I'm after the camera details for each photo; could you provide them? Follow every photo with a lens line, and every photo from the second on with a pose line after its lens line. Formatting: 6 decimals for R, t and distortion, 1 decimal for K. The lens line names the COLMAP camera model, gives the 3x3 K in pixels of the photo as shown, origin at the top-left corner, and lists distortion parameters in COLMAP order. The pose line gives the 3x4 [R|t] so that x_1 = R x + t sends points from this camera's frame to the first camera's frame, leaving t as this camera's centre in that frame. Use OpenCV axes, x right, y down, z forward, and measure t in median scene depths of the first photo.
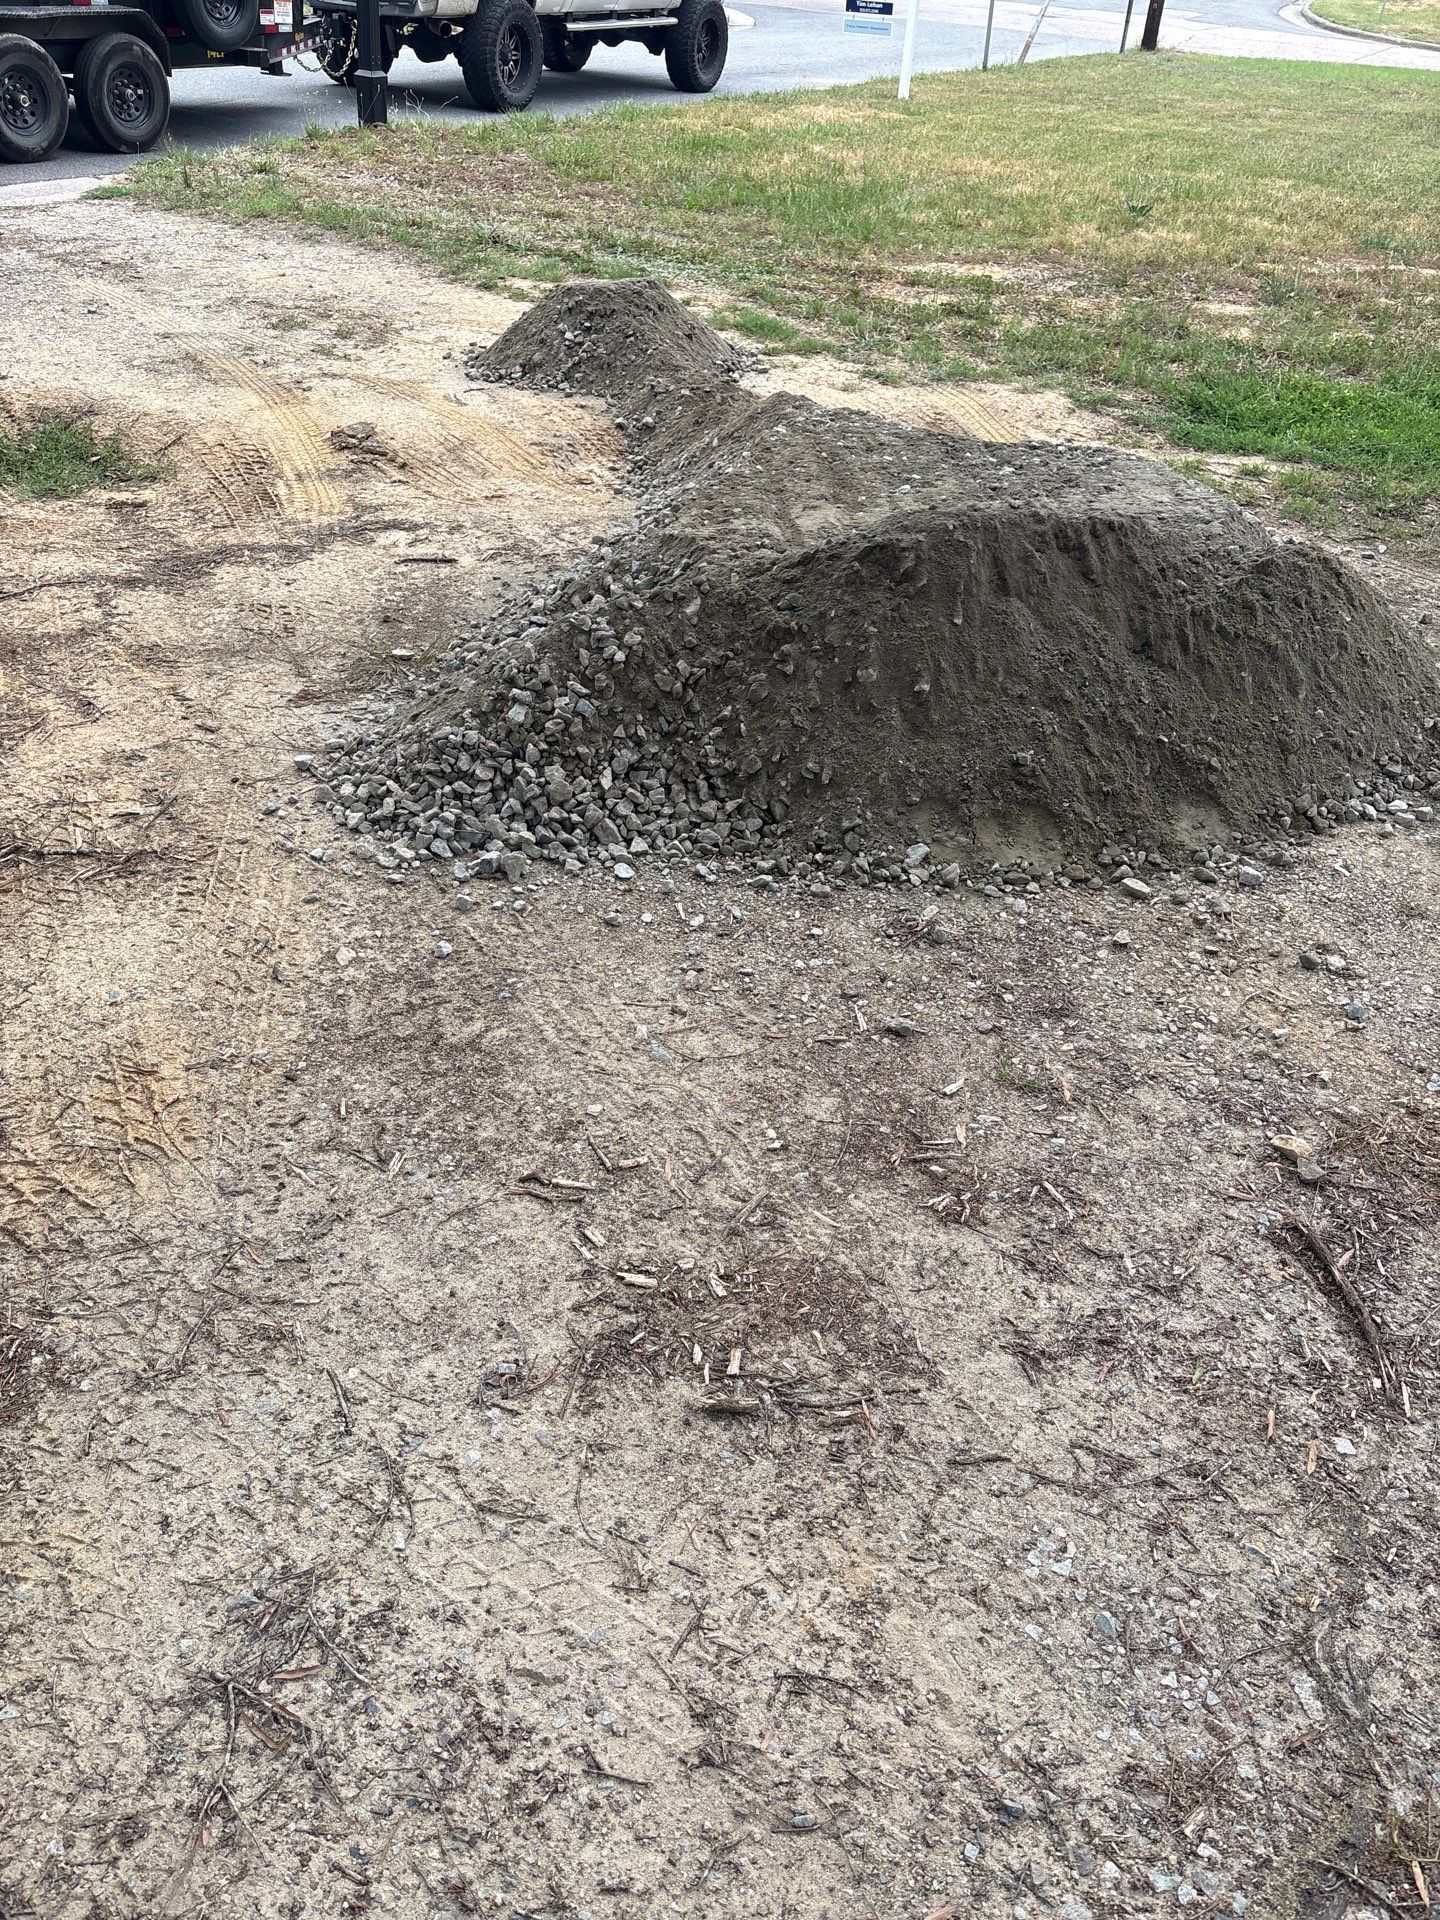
lens RADIAL K [[1379.3, 0, 690.7], [0, 1379.3, 984.0], [0, 0, 1]] dist [0.046249, -0.045013]
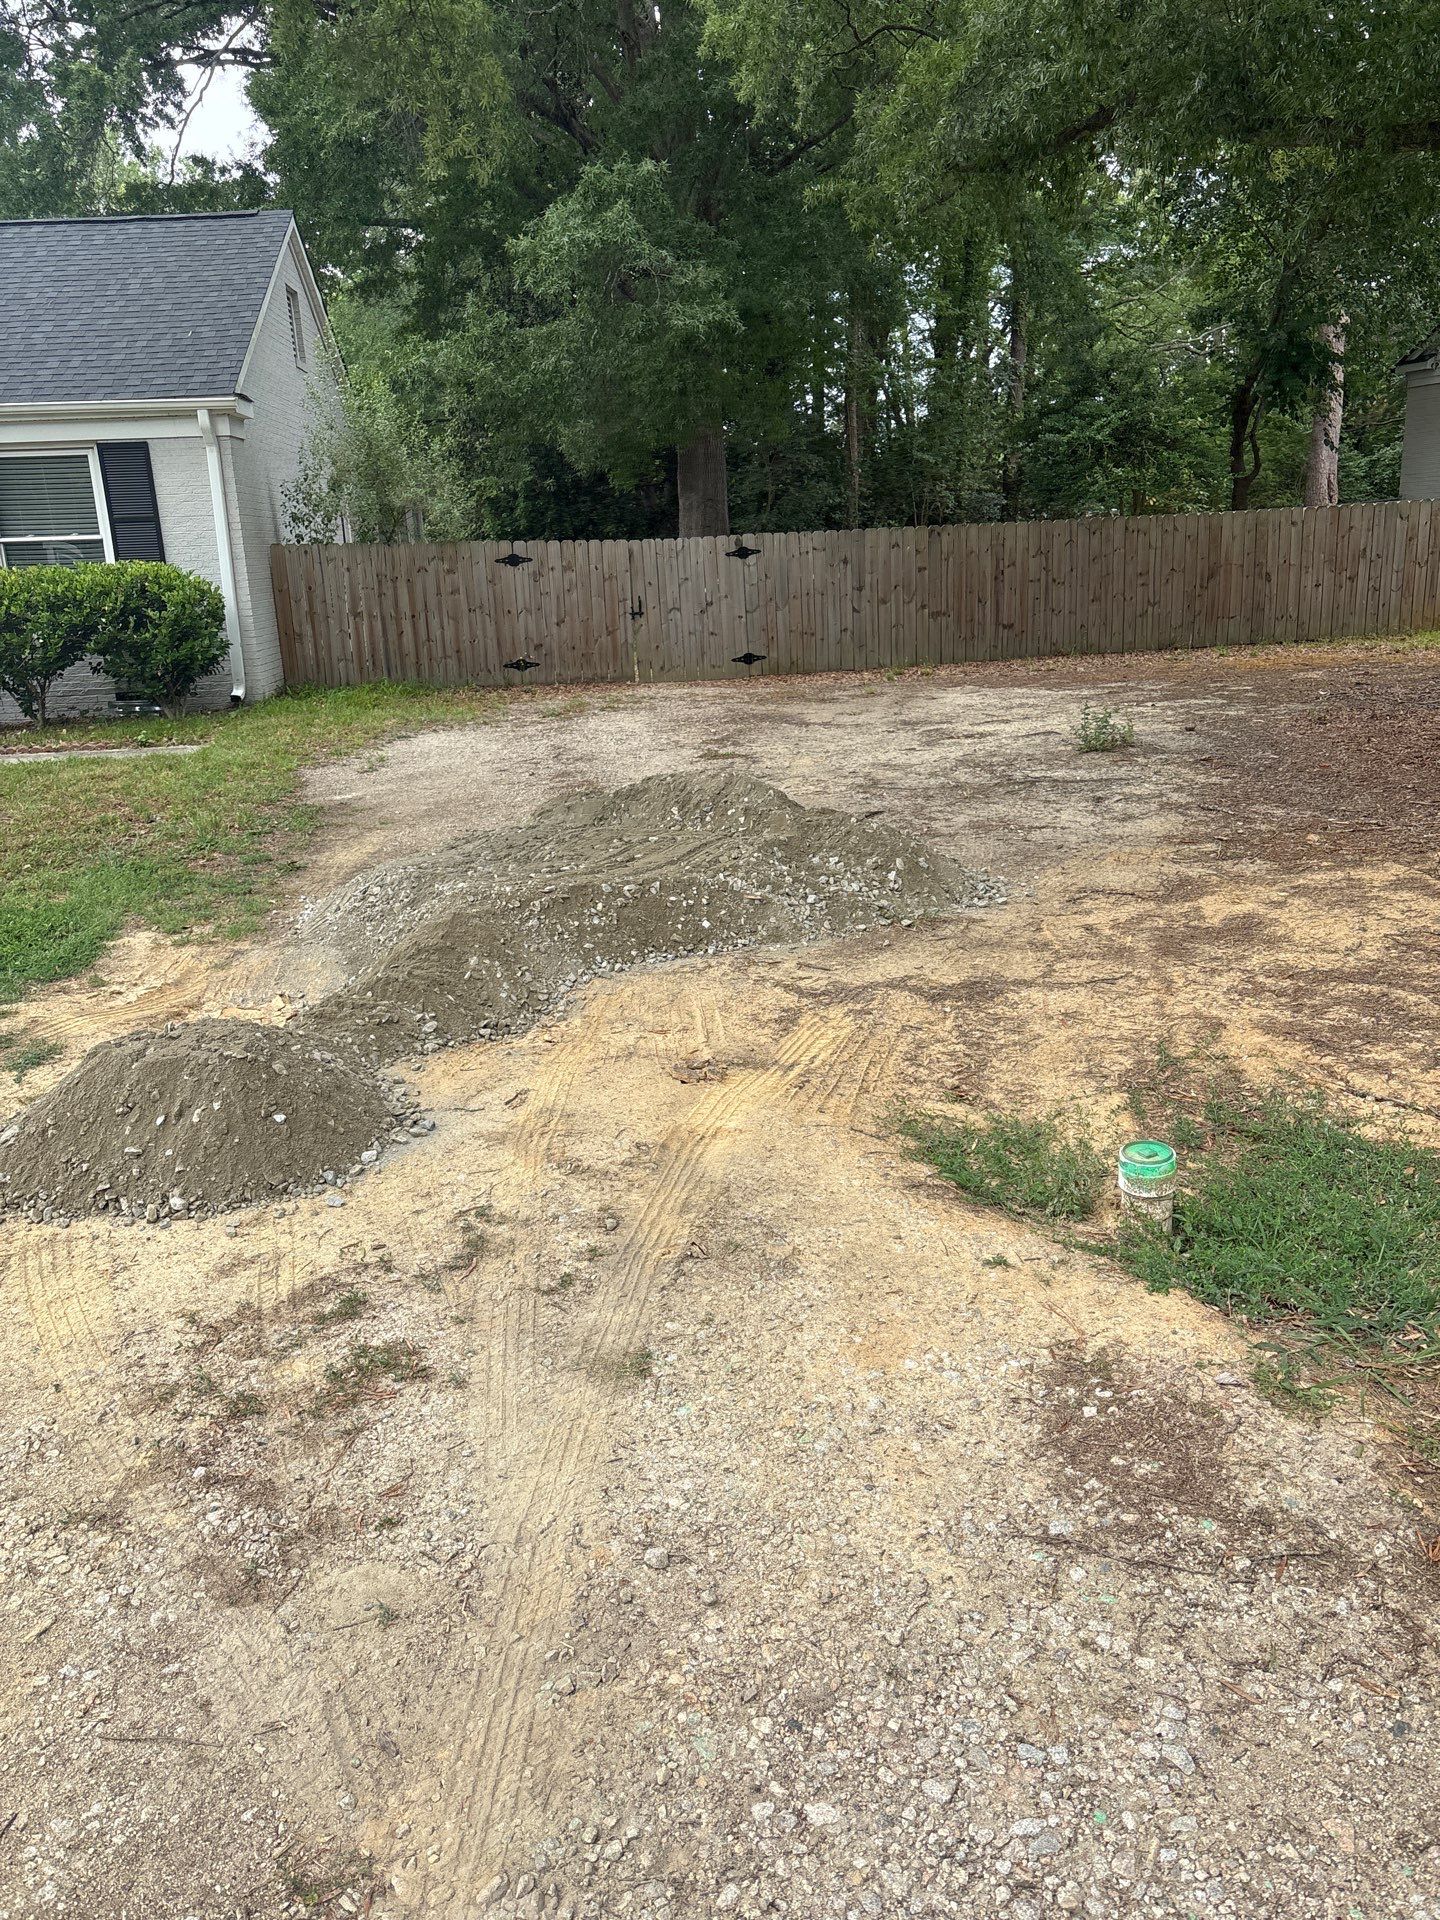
lens RADIAL K [[1461.9, 0, 720.5], [0, 1461.9, 979.1], [0, 0, 1]] dist [0.058912, -0.060200]
pose [[-0.741975, -0.205113, 0.638280, -1.630833], [0.415870, 0.605939, 0.678152, -2.057071], [-0.525857, 0.768614, -0.364291, 2.485853]]
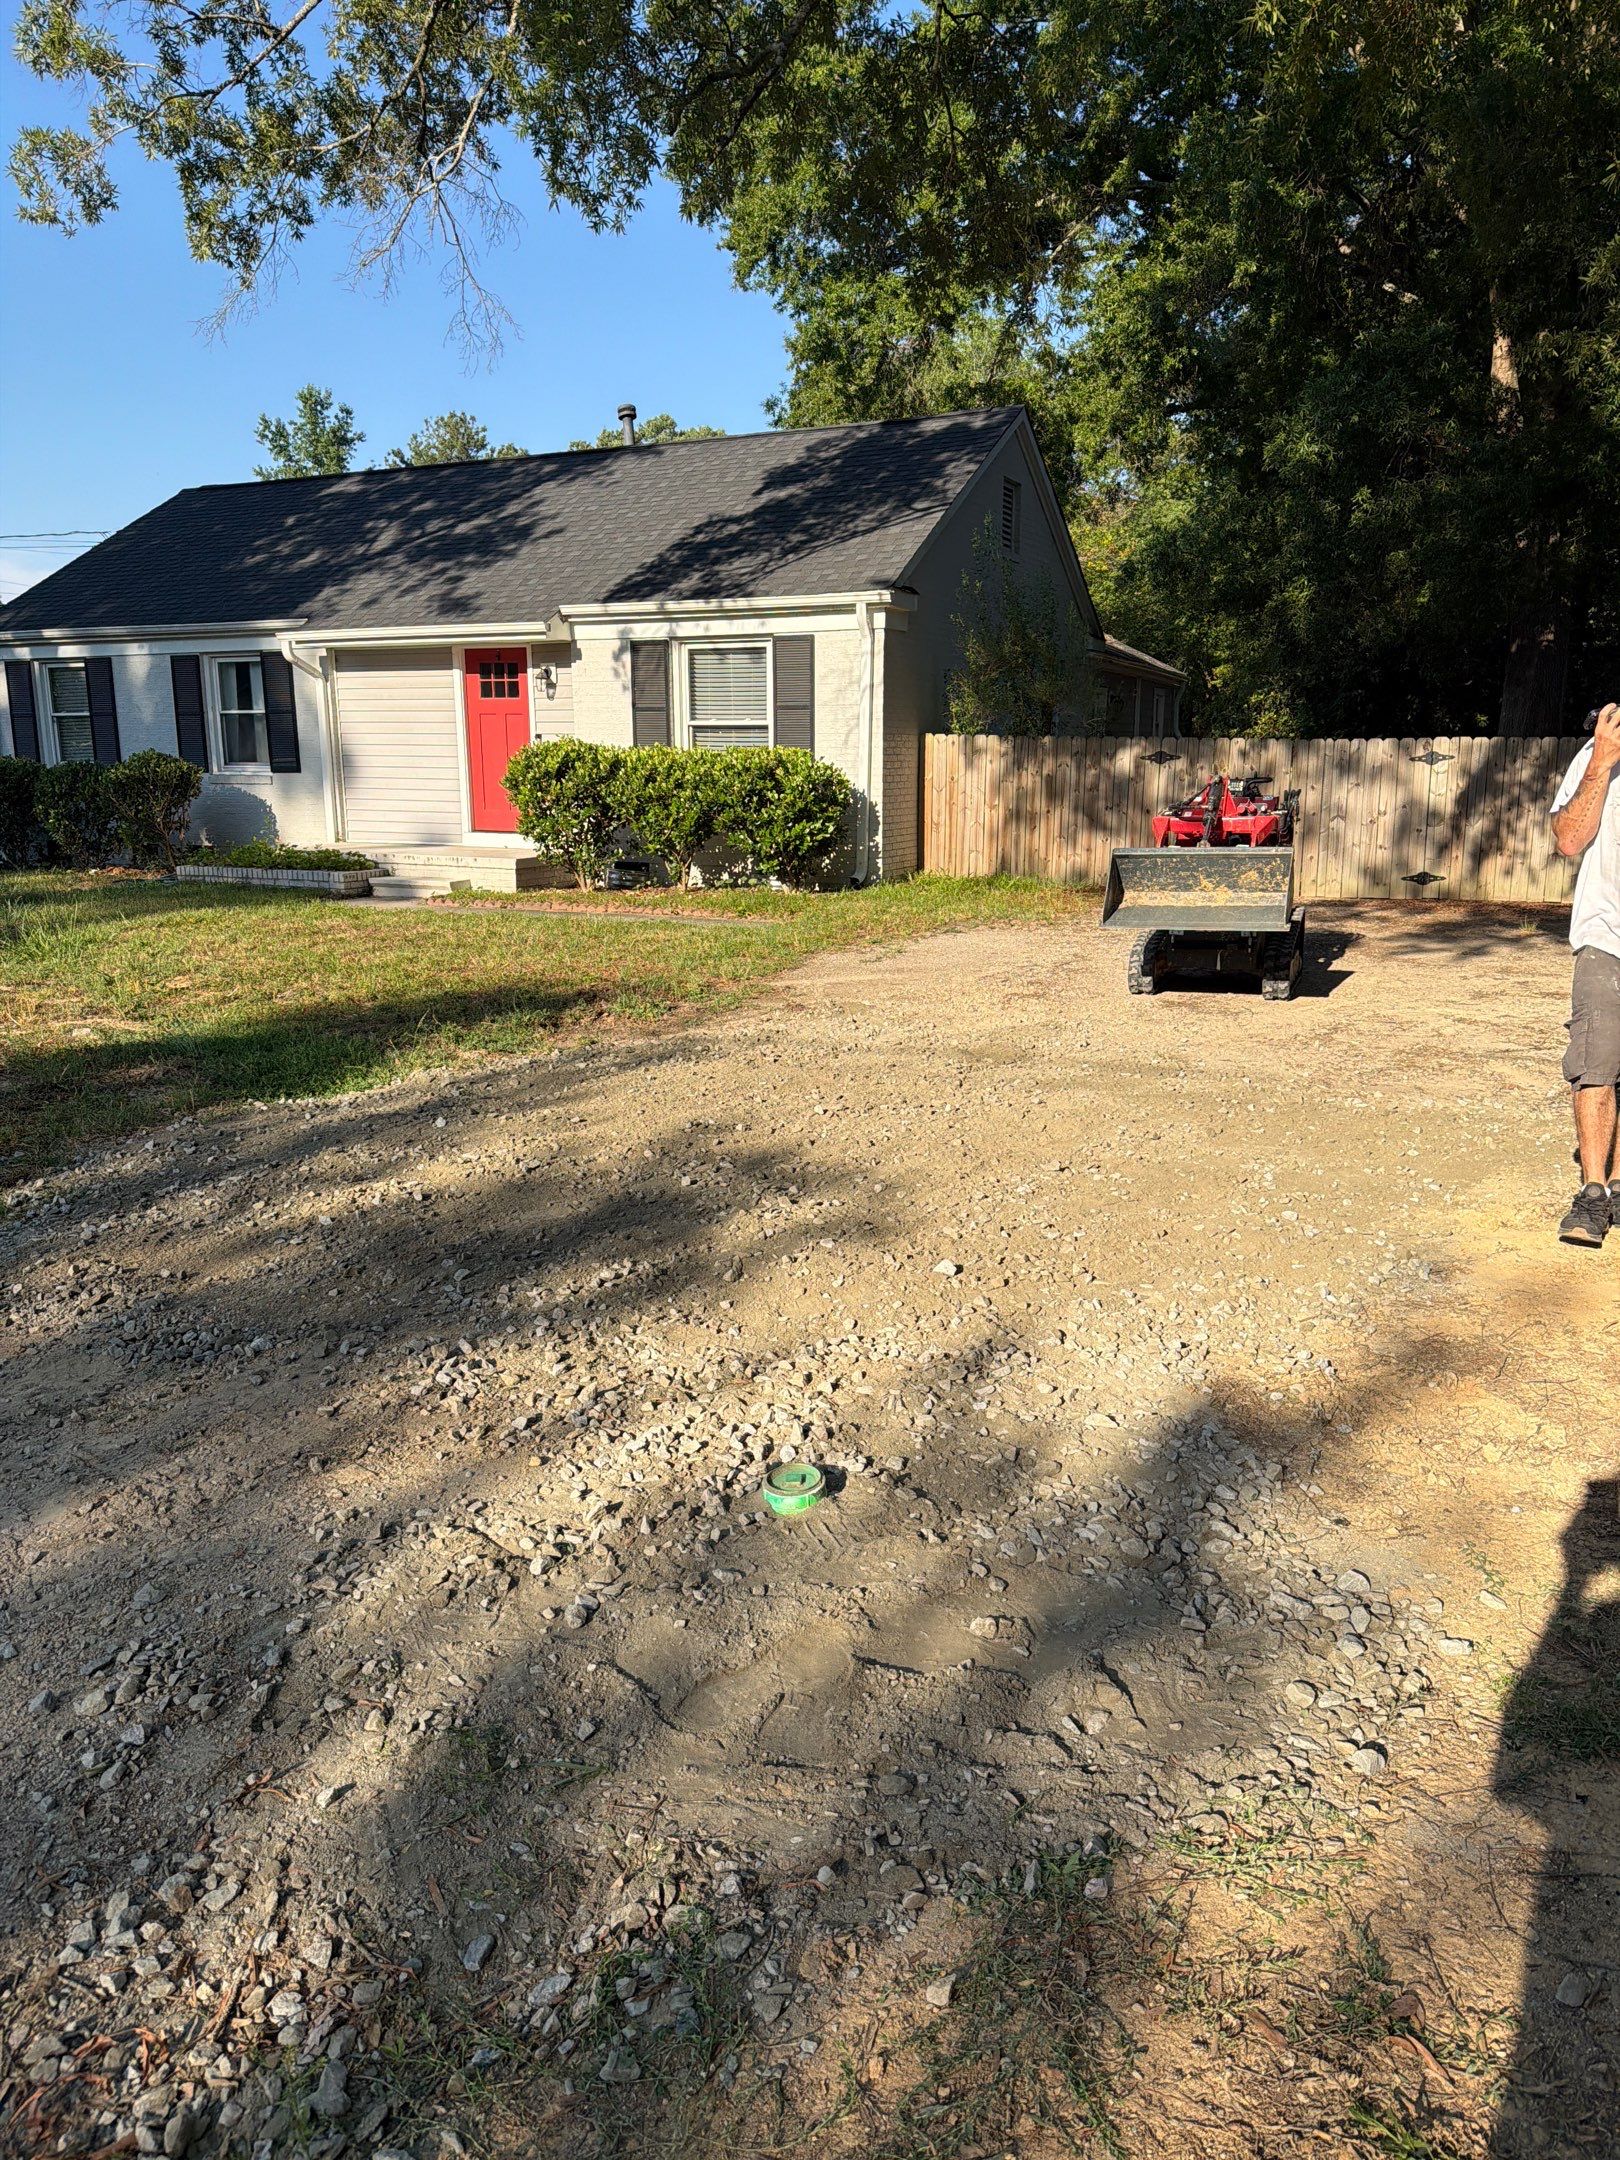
lens RADIAL K [[1506.0, 0, 801.4], [0, 1506.0, 1134.9], [0, 0, 1]] dist [0.101326, -0.160007]
pose [[-0.319301, -0.277528, 0.906104, -2.126037], [0.568873, 0.708579, 0.417493, -1.521026], [-0.757912, 0.648764, -0.068372, 1.750360]]
